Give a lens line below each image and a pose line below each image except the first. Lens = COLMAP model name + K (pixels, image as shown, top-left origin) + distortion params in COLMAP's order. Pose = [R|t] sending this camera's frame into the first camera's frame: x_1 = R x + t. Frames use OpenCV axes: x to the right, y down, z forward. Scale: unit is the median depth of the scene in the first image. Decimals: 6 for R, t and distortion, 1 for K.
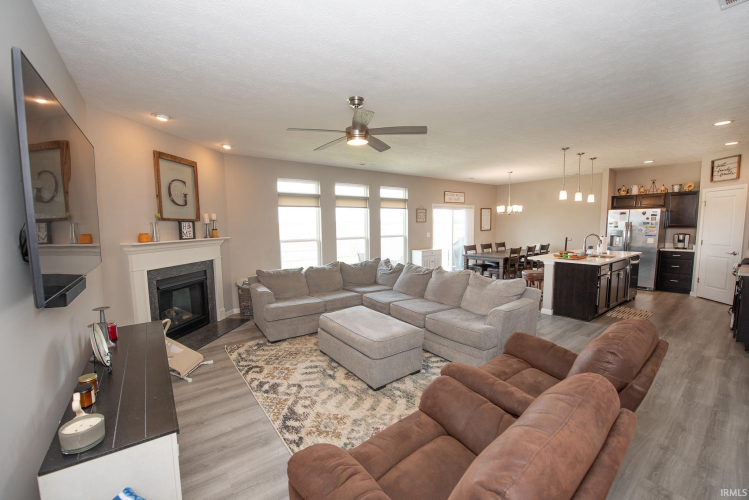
lens RADIAL K [[303.4, 0, 374.5], [0, 303.4, 250.0], [0, 0, 1]] dist [-0.000383, -0.000045]
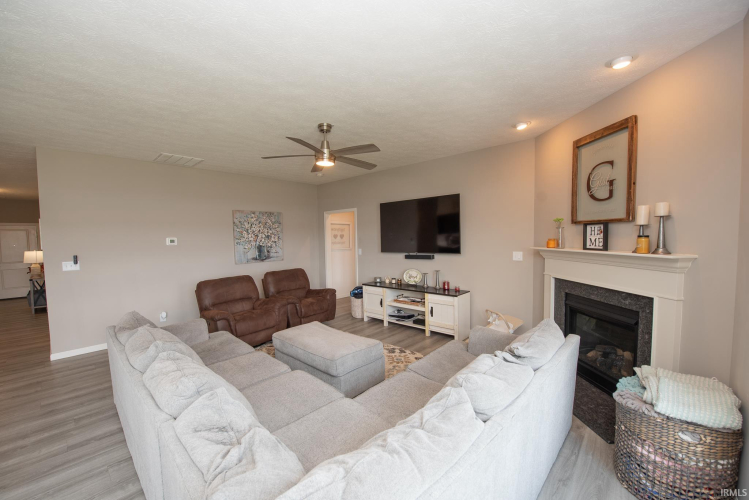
lens RADIAL K [[303.4, 0, 374.5], [0, 303.4, 250.0], [0, 0, 1]] dist [-0.000383, -0.000045]
pose [[-0.979979, 0.043618, -0.194264, -0.001999], [0.018573, 0.991481, 0.128924, -0.137814], [0.198232, 0.122734, -0.972440, 1.634645]]
